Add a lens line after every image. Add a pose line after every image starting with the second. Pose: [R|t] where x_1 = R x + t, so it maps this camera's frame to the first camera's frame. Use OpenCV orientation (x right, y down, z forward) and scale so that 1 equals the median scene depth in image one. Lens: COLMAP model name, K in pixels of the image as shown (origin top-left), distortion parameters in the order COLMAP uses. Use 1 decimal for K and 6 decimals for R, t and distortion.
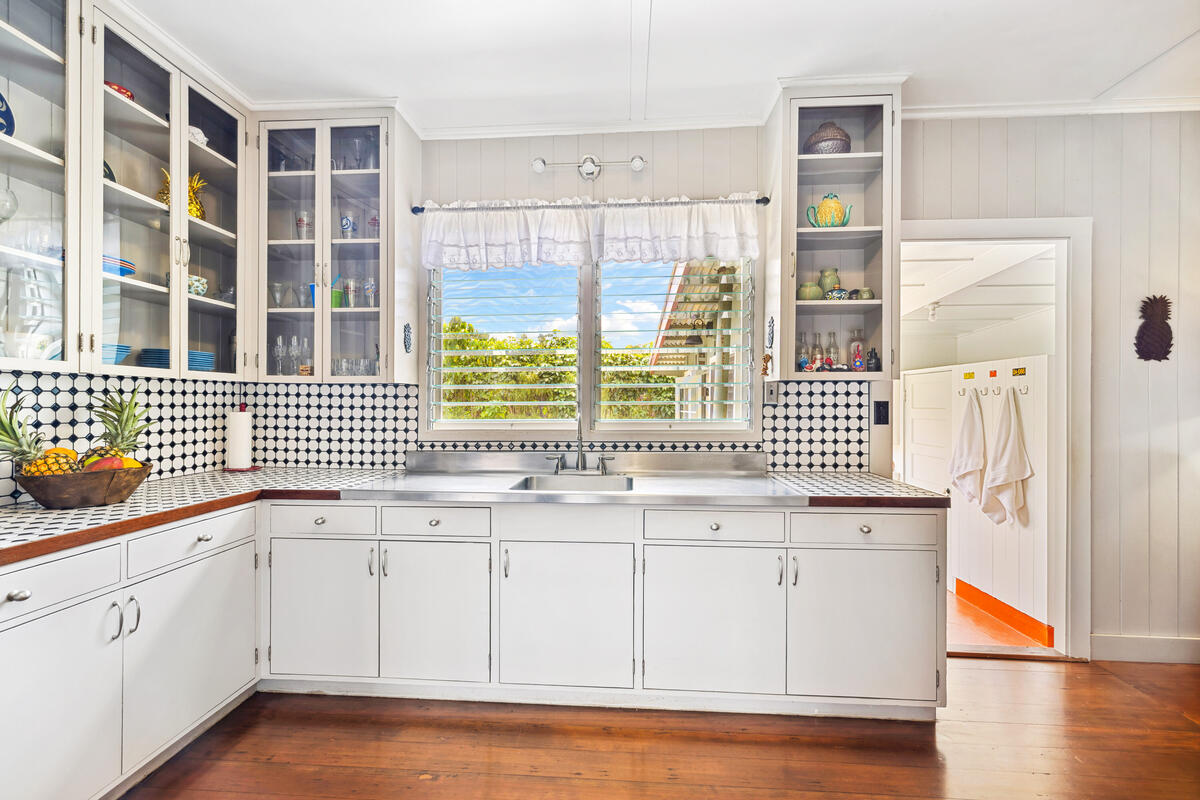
lens RADIAL K [[513.5, 0, 596.6], [0, 513.5, 394.8], [0, 0, 1]] dist [-0.000460, 0.000389]
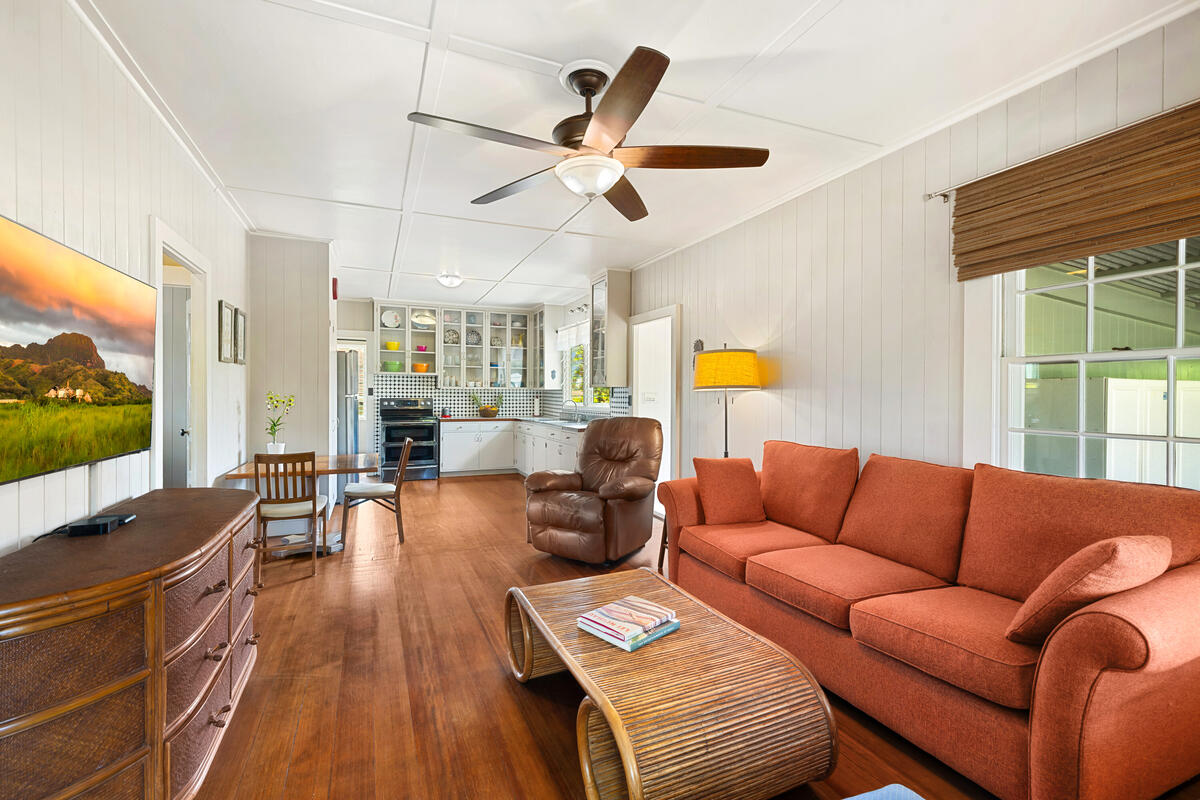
lens RADIAL K [[513.5, 0, 596.6], [0, 513.5, 394.8], [0, 0, 1]] dist [-0.000460, 0.000389]
pose [[0.468773, 0.000052, -0.883319, 2.411399], [-0.015765, 0.999841, -0.008308, 0.030315], [0.883178, 0.017820, 0.468699, -0.188624]]
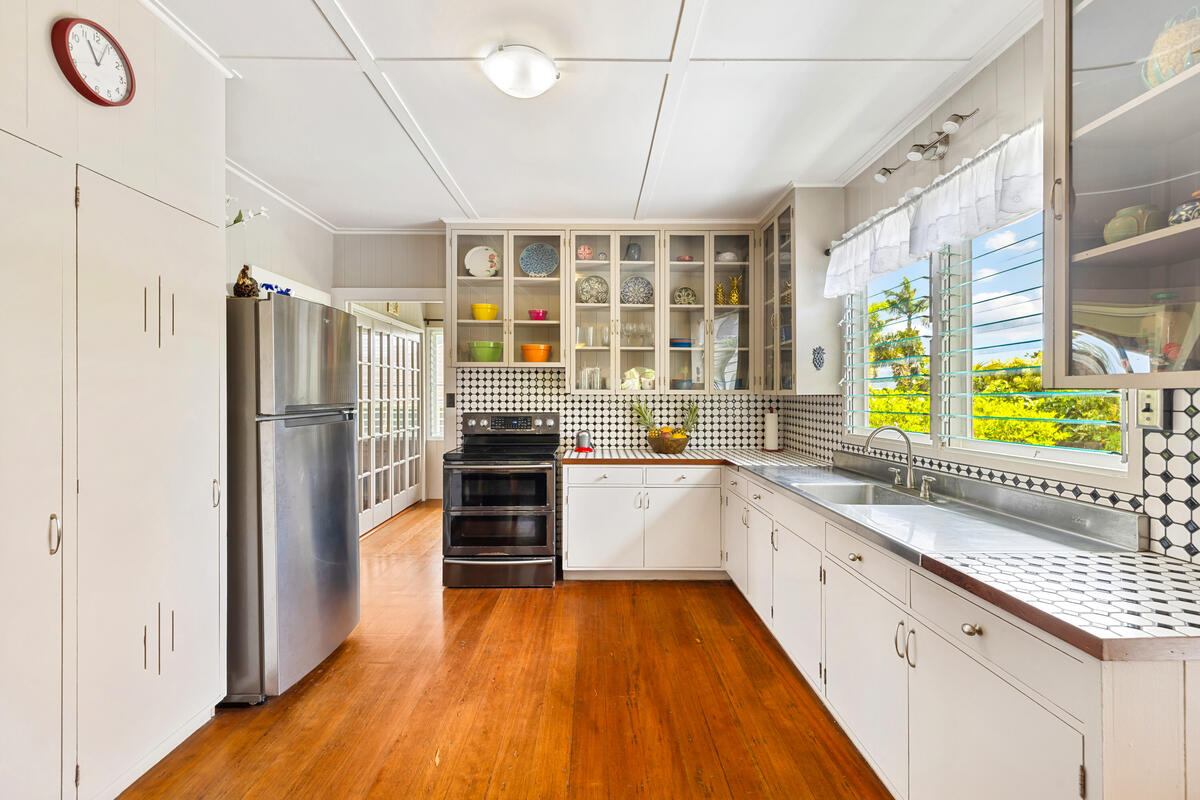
lens RADIAL K [[513.5, 0, 596.6], [0, 513.5, 394.8], [0, 0, 1]] dist [-0.000460, 0.000389]
pose [[0.084276, -0.004108, -0.996434, 0.829212], [-0.015187, 0.999870, -0.005407, -0.006270], [0.996327, 0.015589, 0.084203, 0.360319]]
